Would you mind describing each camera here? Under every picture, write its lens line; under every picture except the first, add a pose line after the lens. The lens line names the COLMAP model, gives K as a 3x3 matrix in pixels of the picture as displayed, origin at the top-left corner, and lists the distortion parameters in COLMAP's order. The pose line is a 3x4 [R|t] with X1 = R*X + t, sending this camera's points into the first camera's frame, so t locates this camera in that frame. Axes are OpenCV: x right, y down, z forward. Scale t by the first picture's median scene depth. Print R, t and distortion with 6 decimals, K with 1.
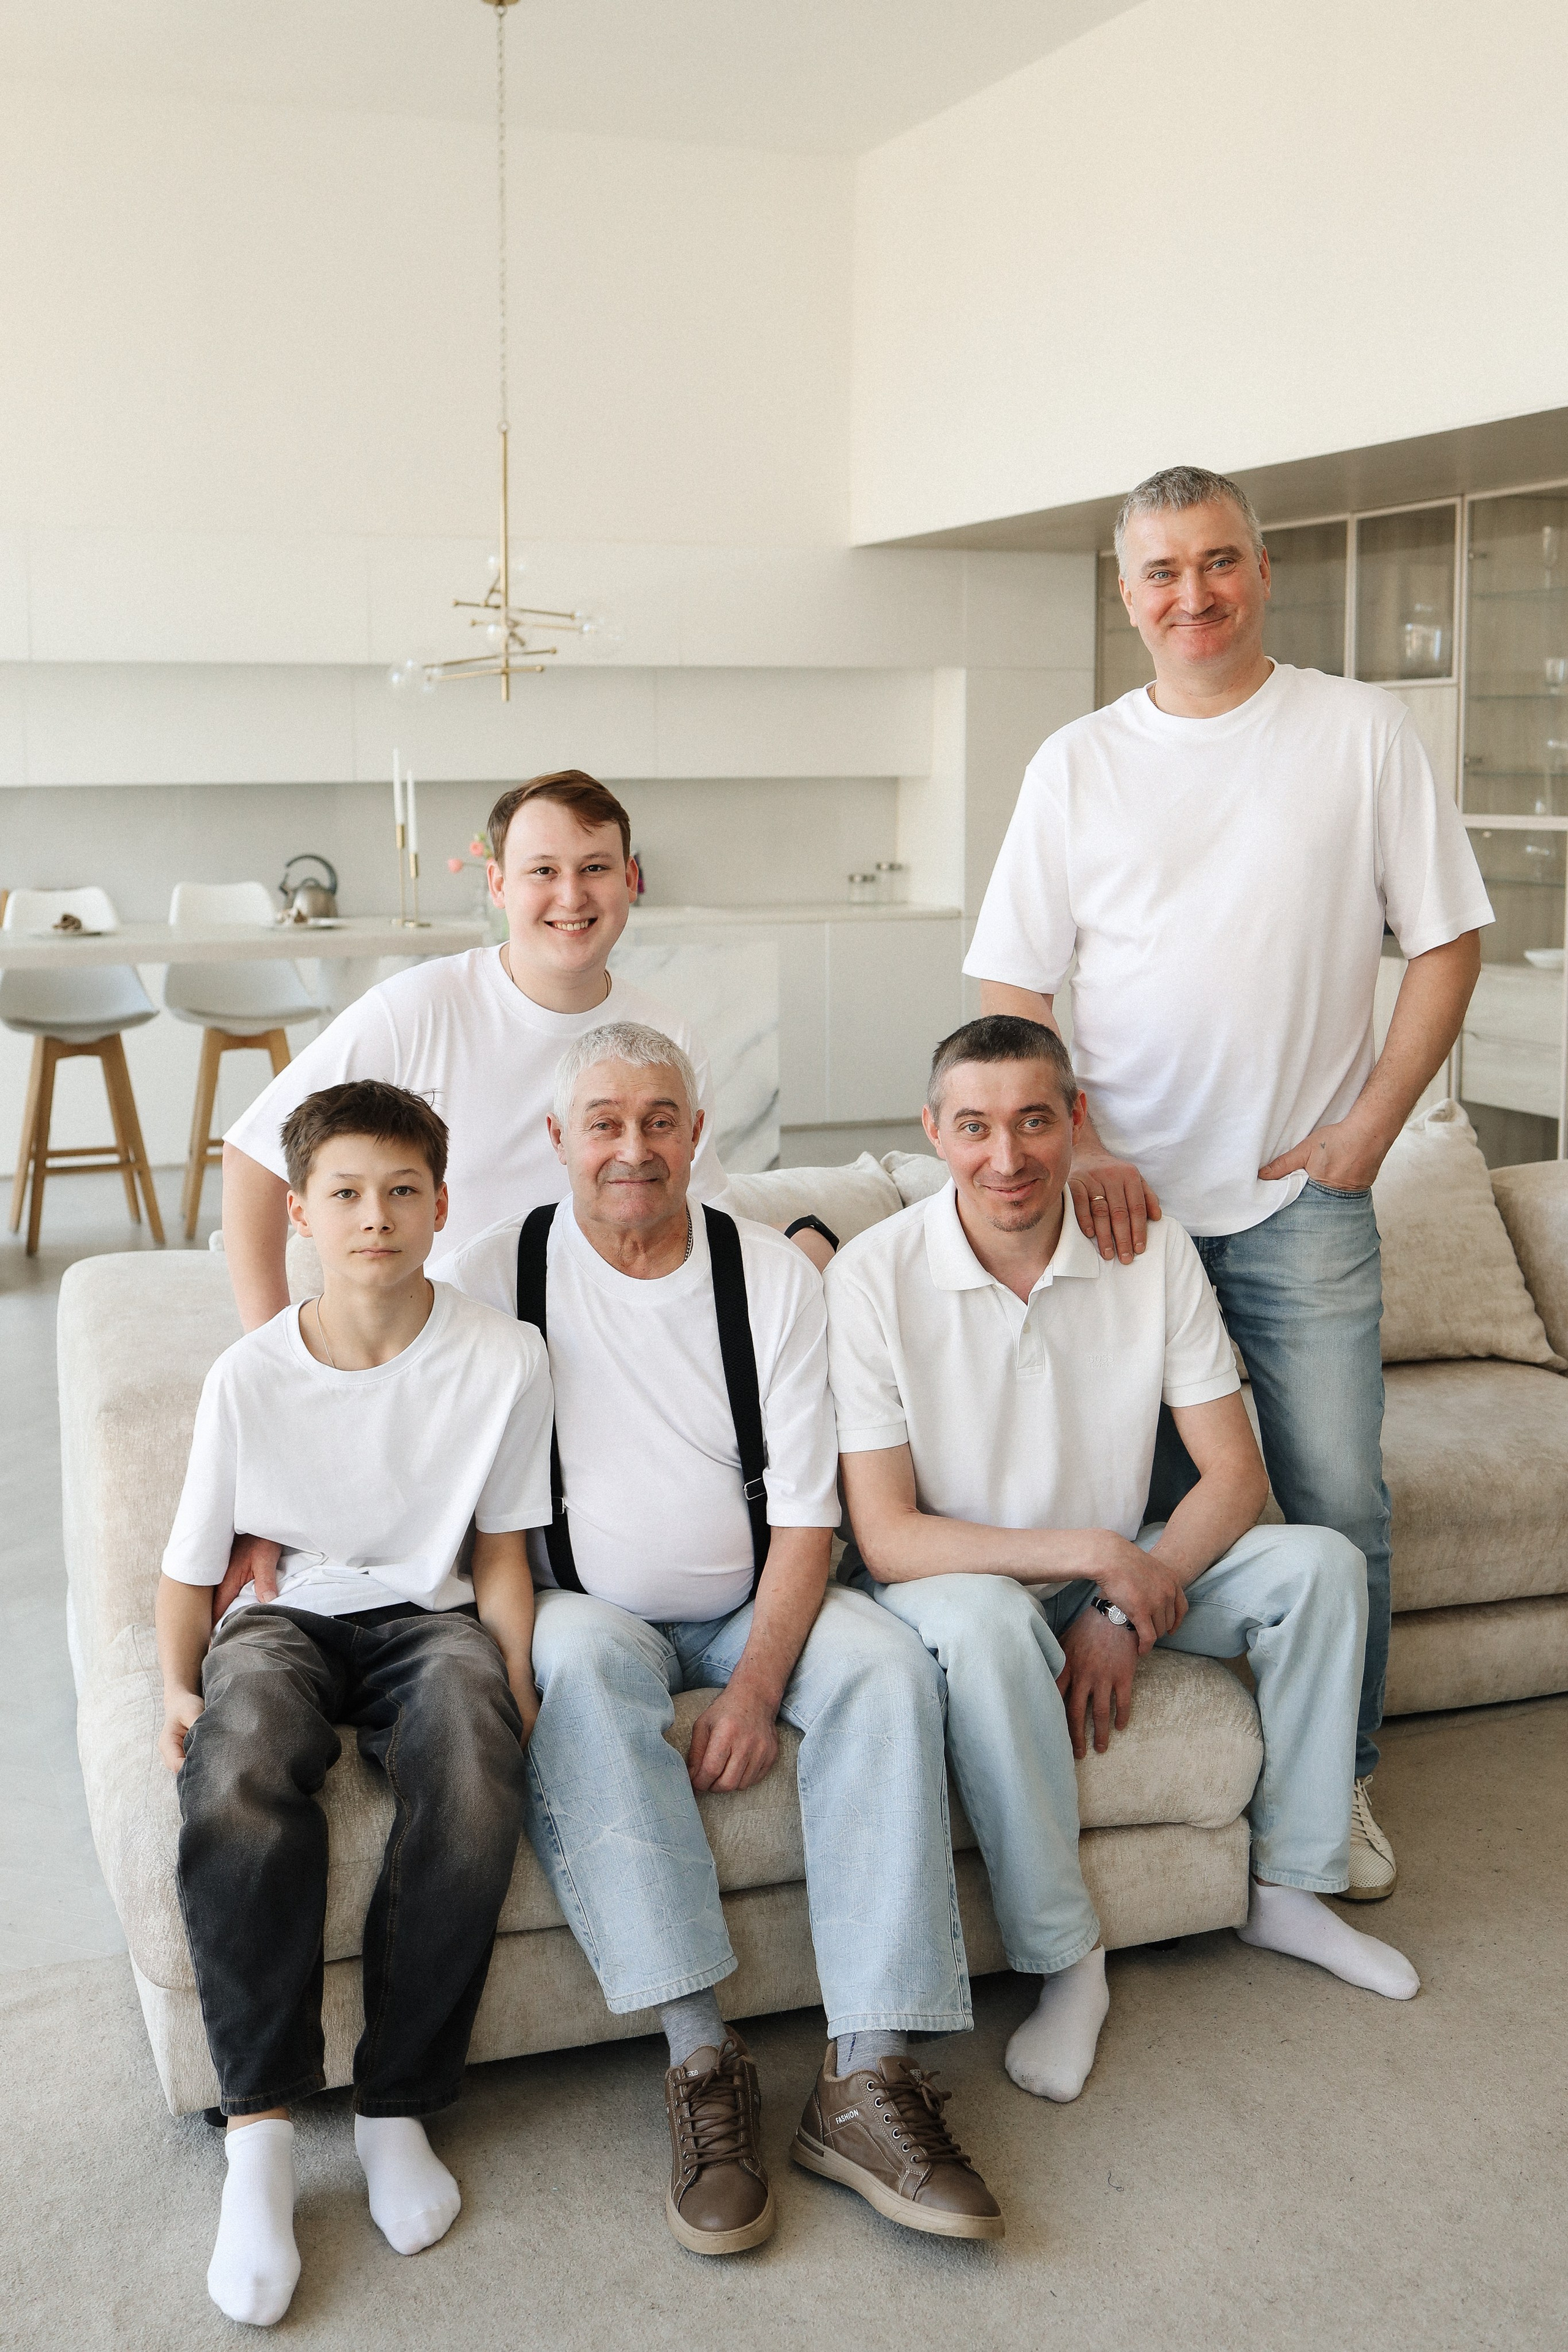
lens RADIAL K [[2386.6, 0, 748.3], [0, 2386.6, 1169.8], [0, 0, 1]] dist [-0.046779, -0.030288]
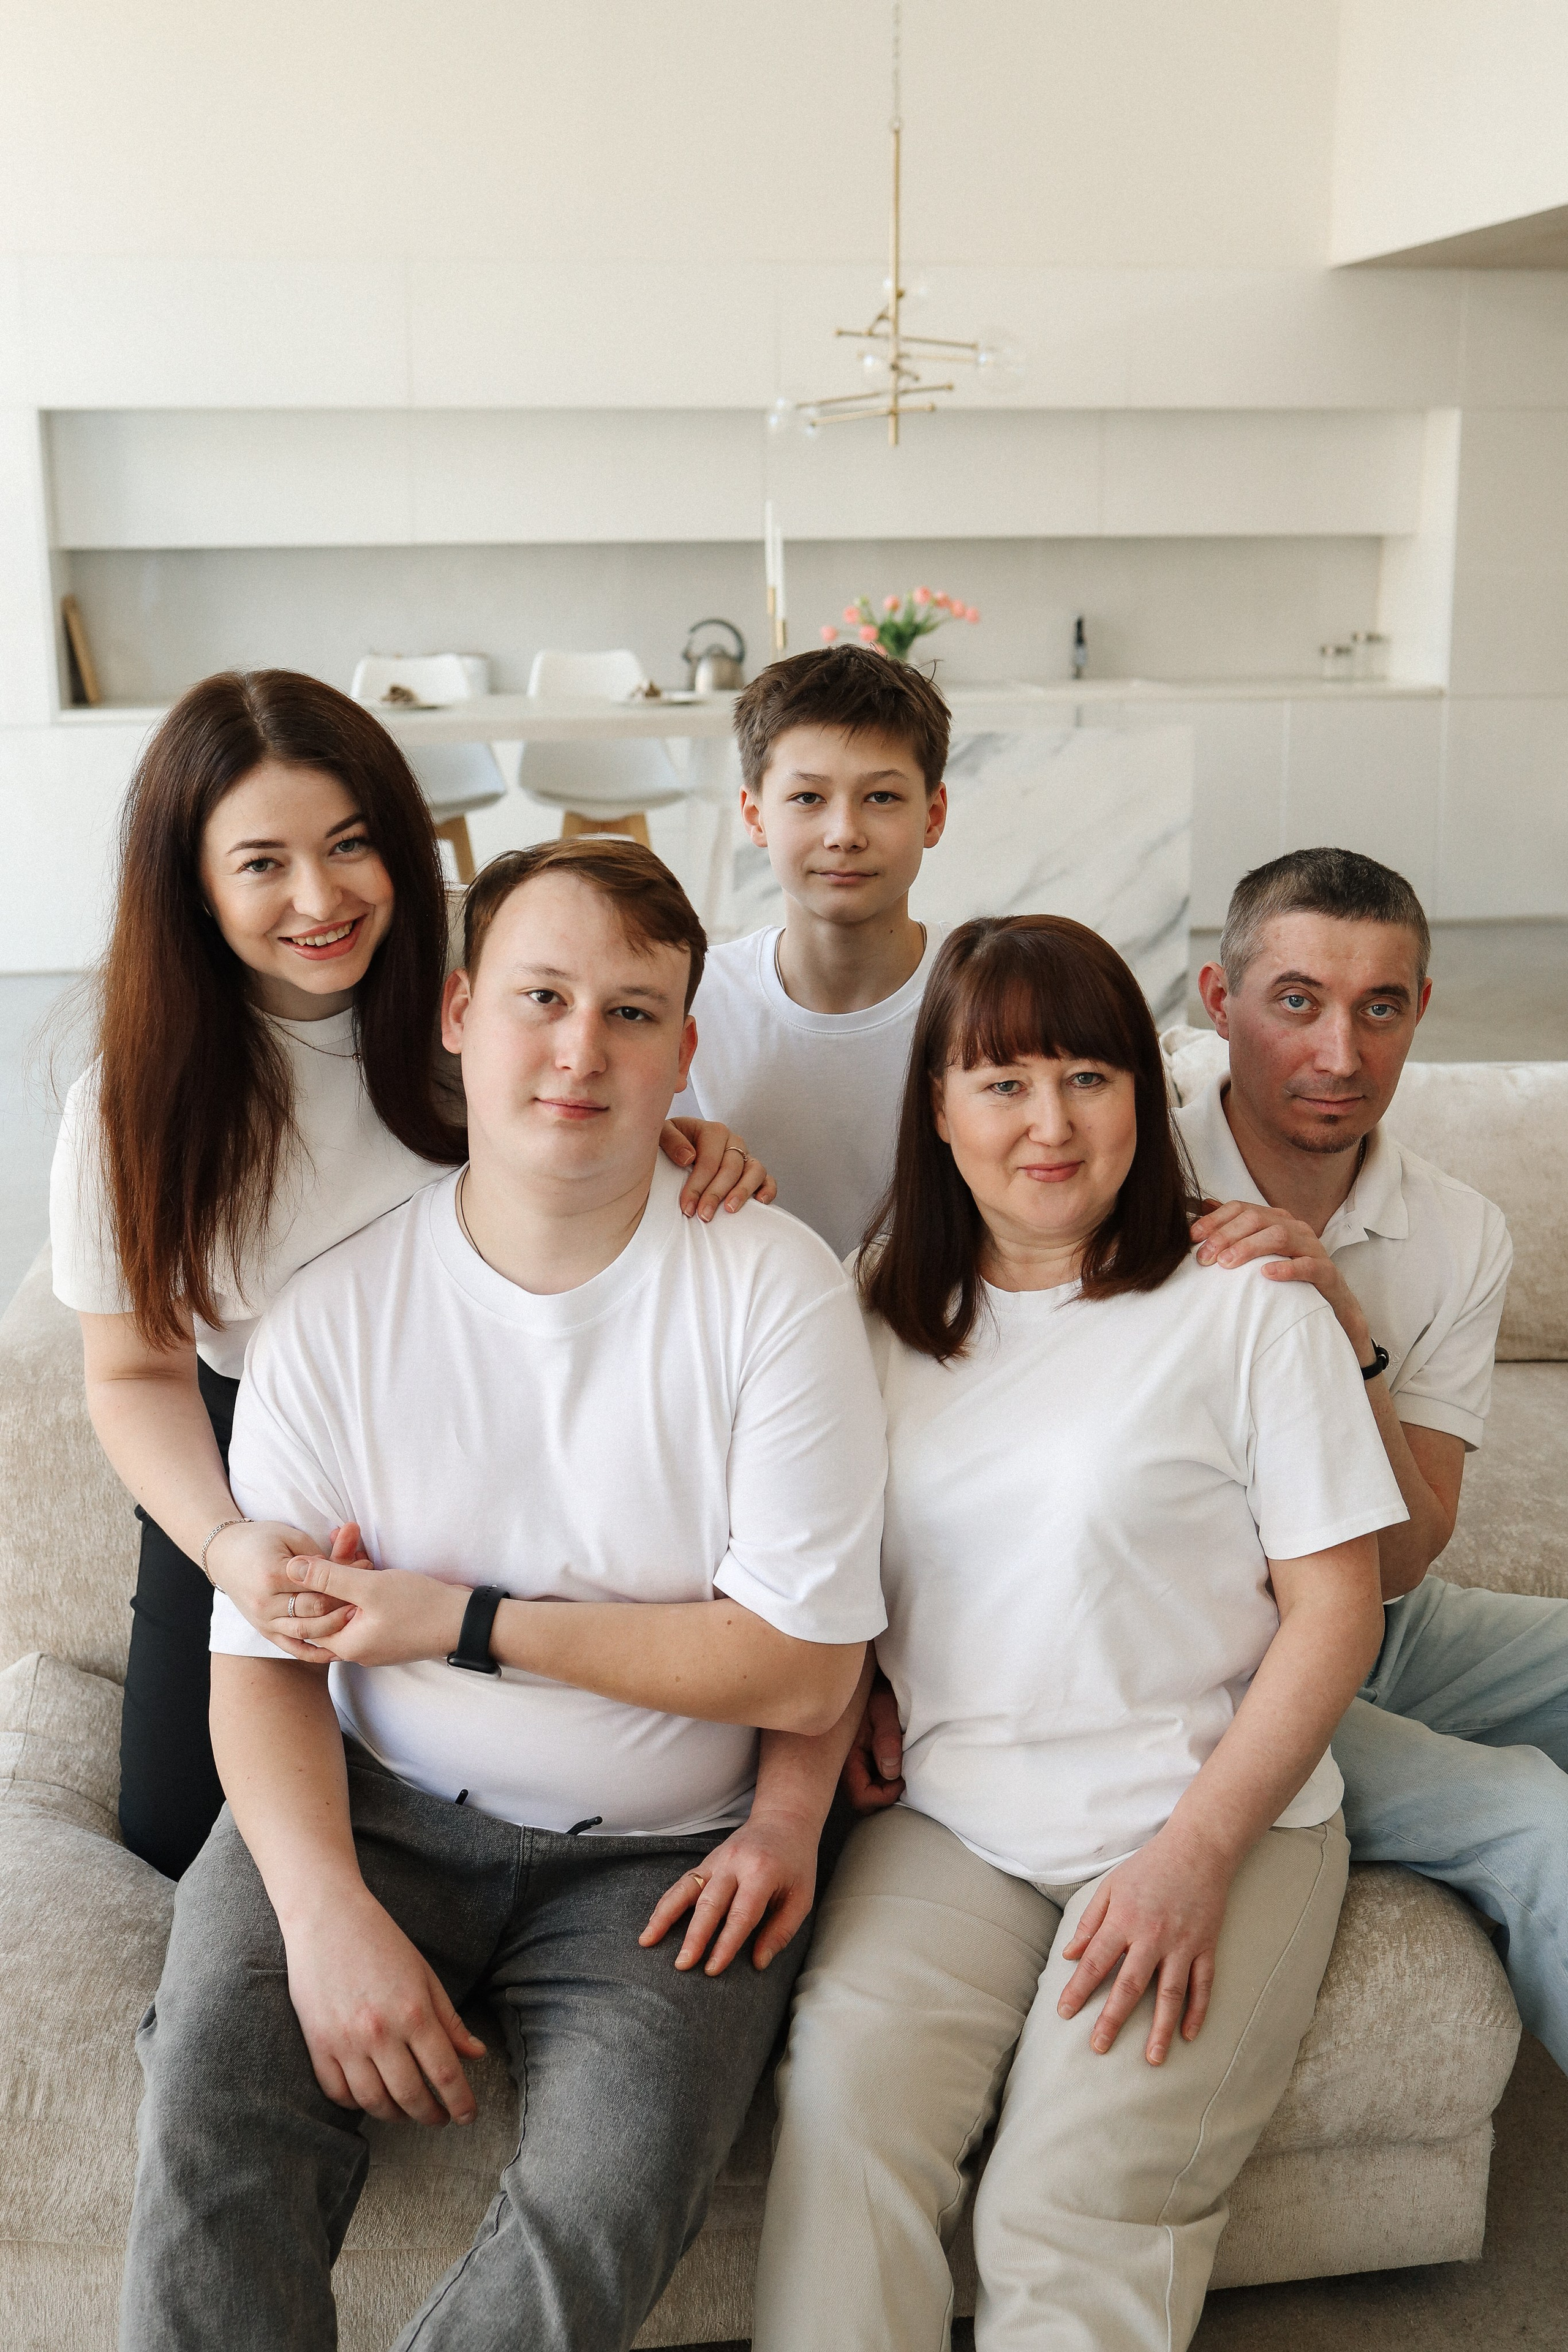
lens RADIAL K [[2344.9, 0, 793.6], [0, 2344.9, 1121.7], [0, 0, 1]] dist [-0.045966, 0.015182]
pose [[0.978255, 0.047462, -0.201904, 0.048311], [-0.031041, 0.996005, 0.083733, -0.019036], [0.205072, -0.075645, 0.975819, 0.130413]]
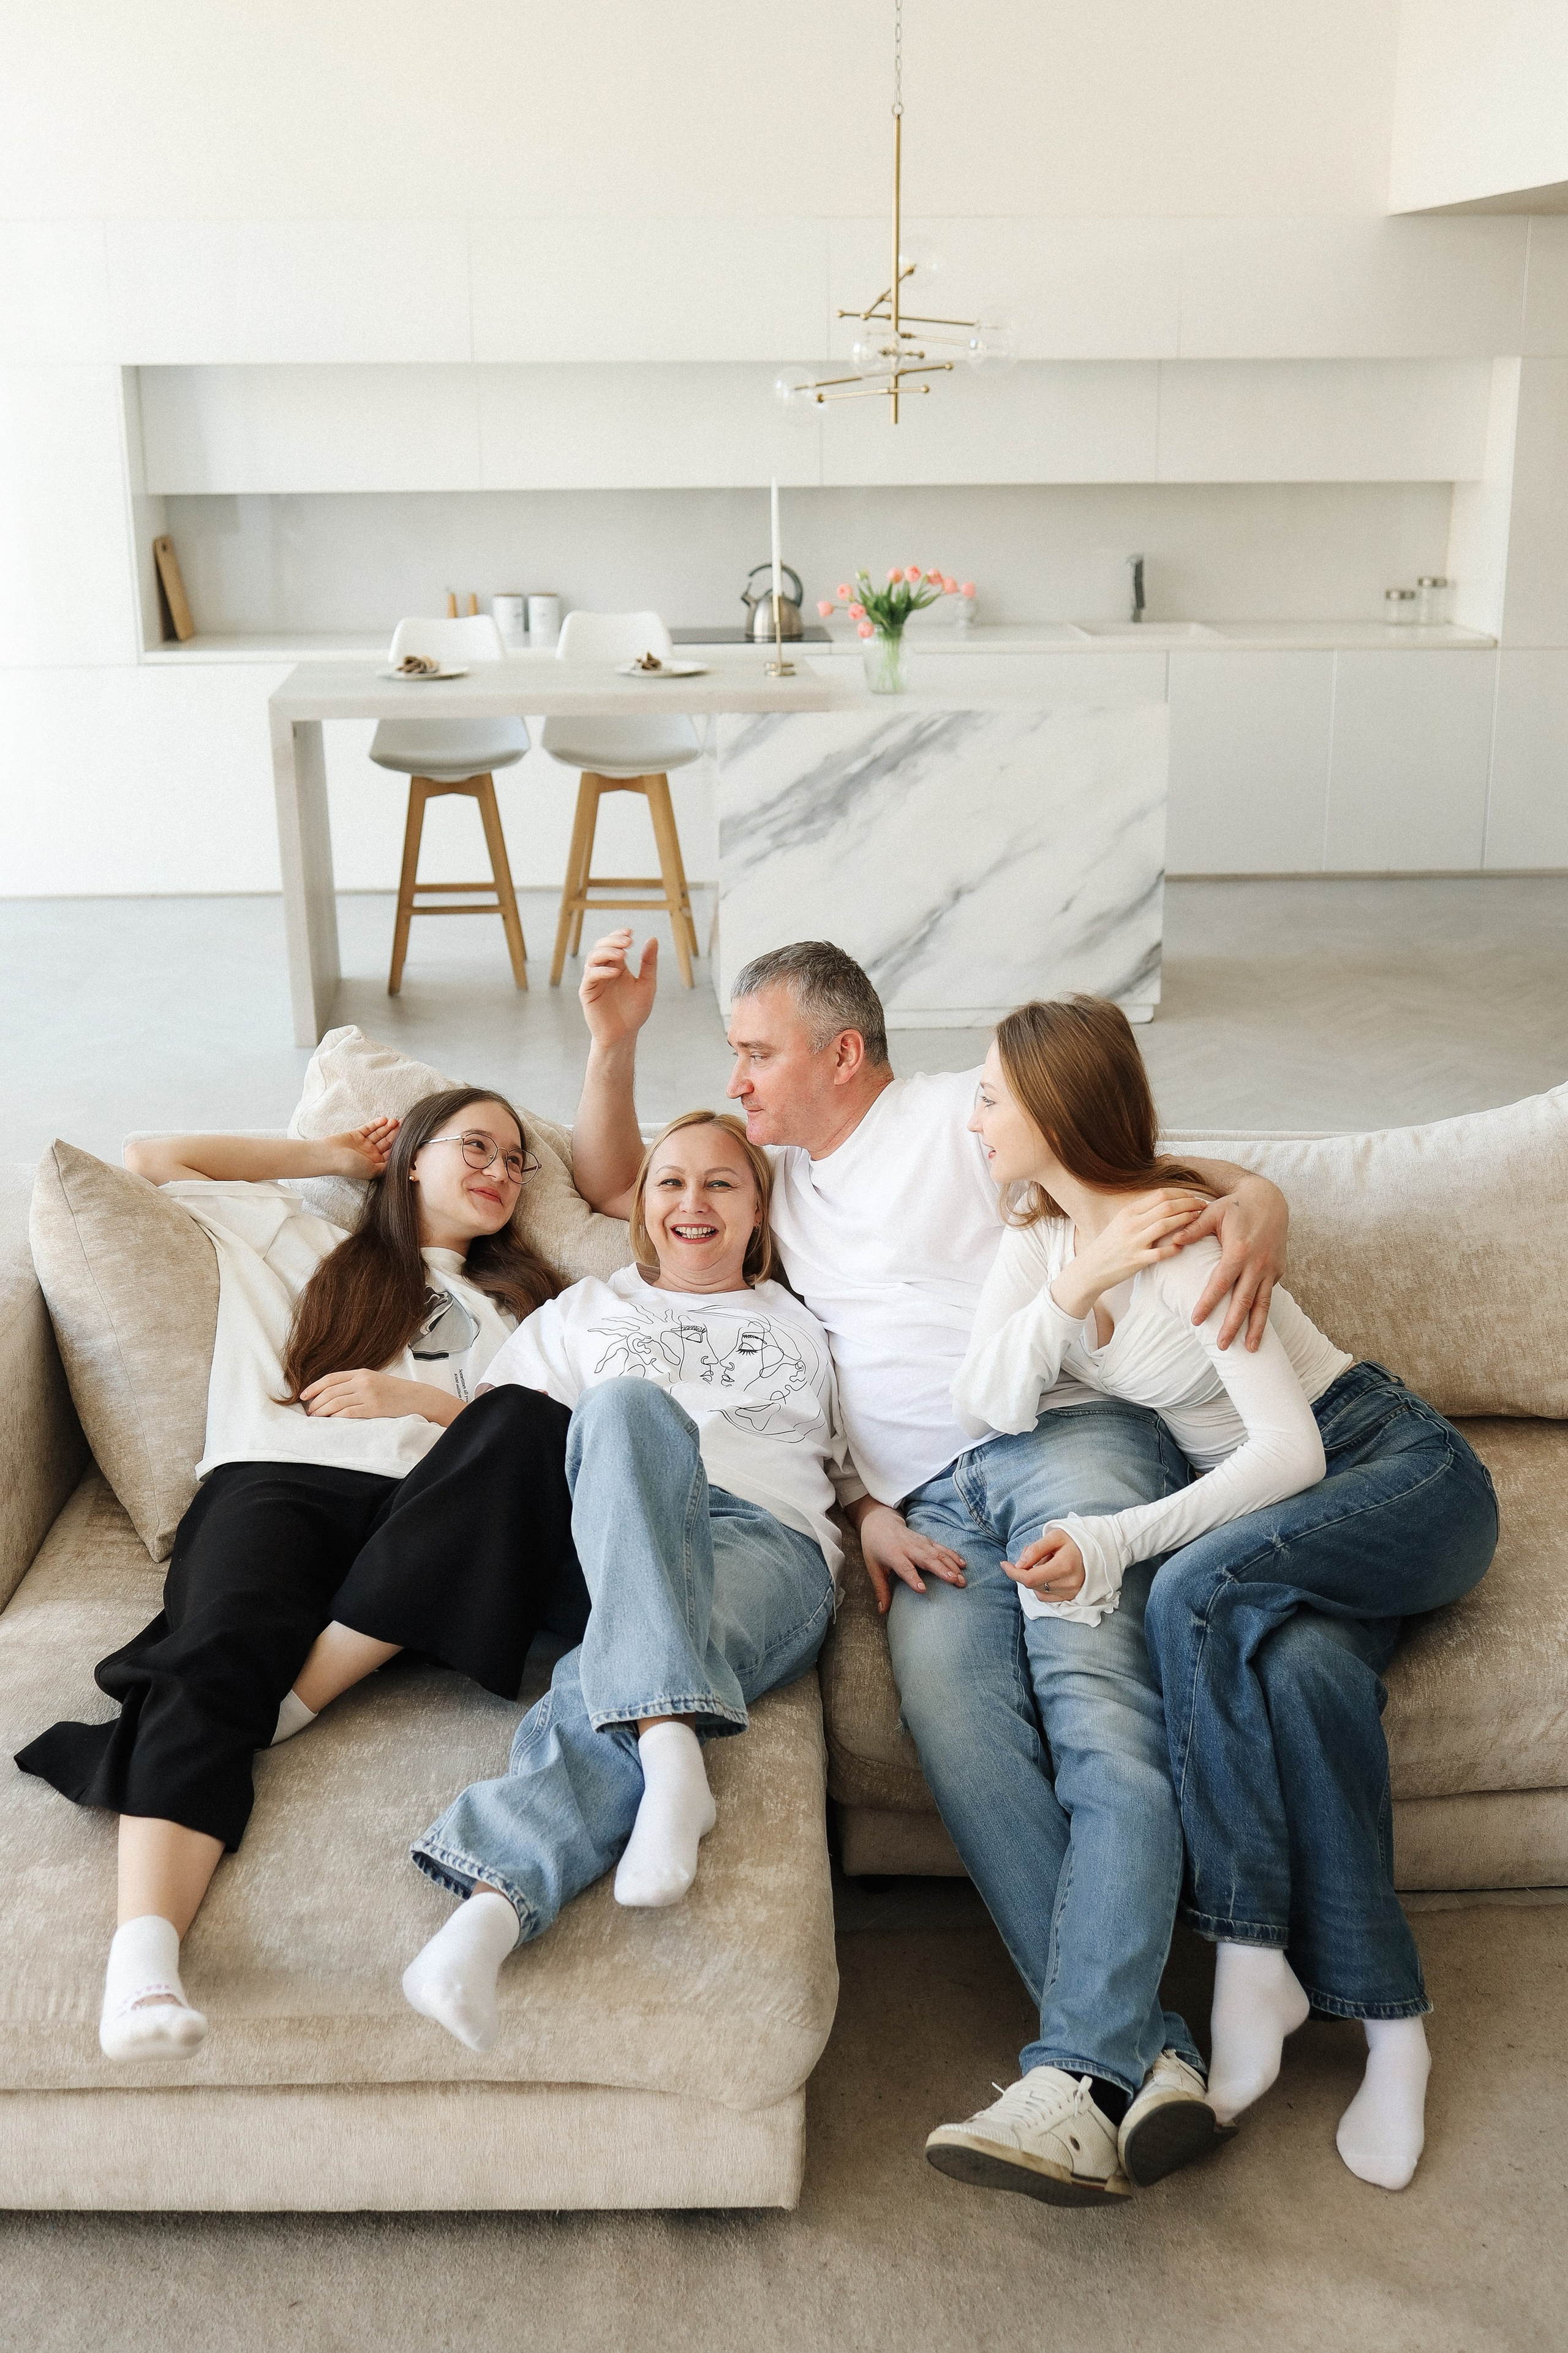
lens RADIAL K [[2328.4, 0, 769.2], [0, 2328.4, 1192.7], [0, 0, 1]] dist [-0.055143, -0.011034]
pose [[0.949839, 0.101557, -0.295792, 0.144744], [-0.049250, 0.982578, 0.179207, -0.064099], [0.308838, -0.155649, 0.938292, 0.108372]]
